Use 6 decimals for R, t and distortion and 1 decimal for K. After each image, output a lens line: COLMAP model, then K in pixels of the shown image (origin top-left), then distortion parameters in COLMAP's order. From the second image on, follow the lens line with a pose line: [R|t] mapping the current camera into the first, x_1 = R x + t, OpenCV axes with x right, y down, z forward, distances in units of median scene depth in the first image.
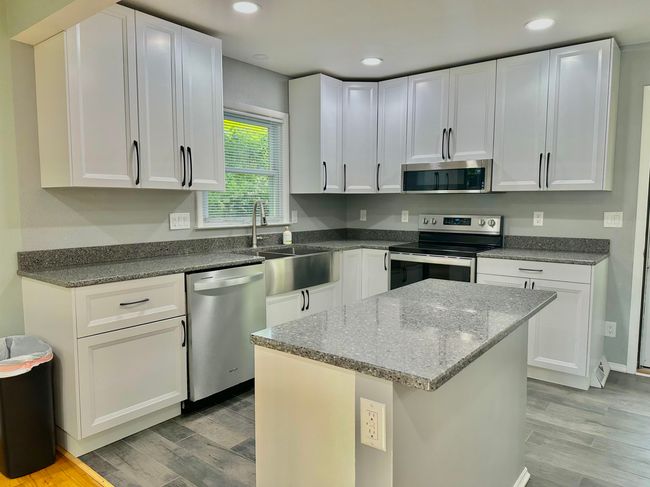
lens RADIAL K [[457.2, 0, 324.1], [0, 457.2, 241.8], [0, 0, 1]] dist [0.042244, -0.051651]
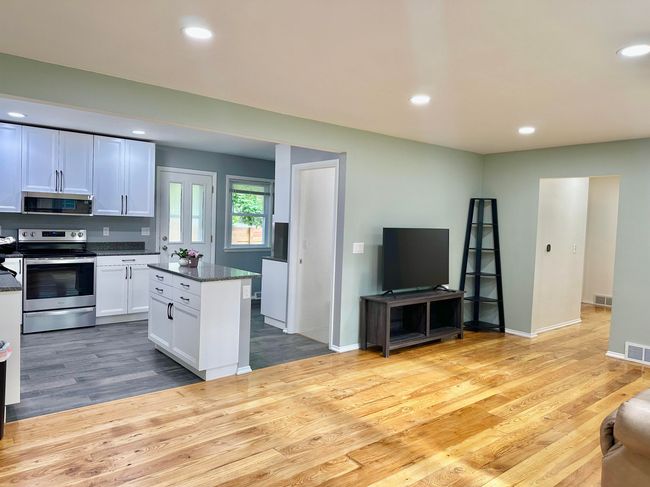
lens RADIAL K [[457.2, 0, 324.6], [0, 457.2, 242.6], [0, 0, 1]] dist [0.042244, -0.051651]
pose [[0.199158, -0.040519, 0.979129, -0.998417], [0.048905, 0.998311, 0.031366, -0.023584], [-0.978746, 0.041637, 0.200804, -0.103751]]
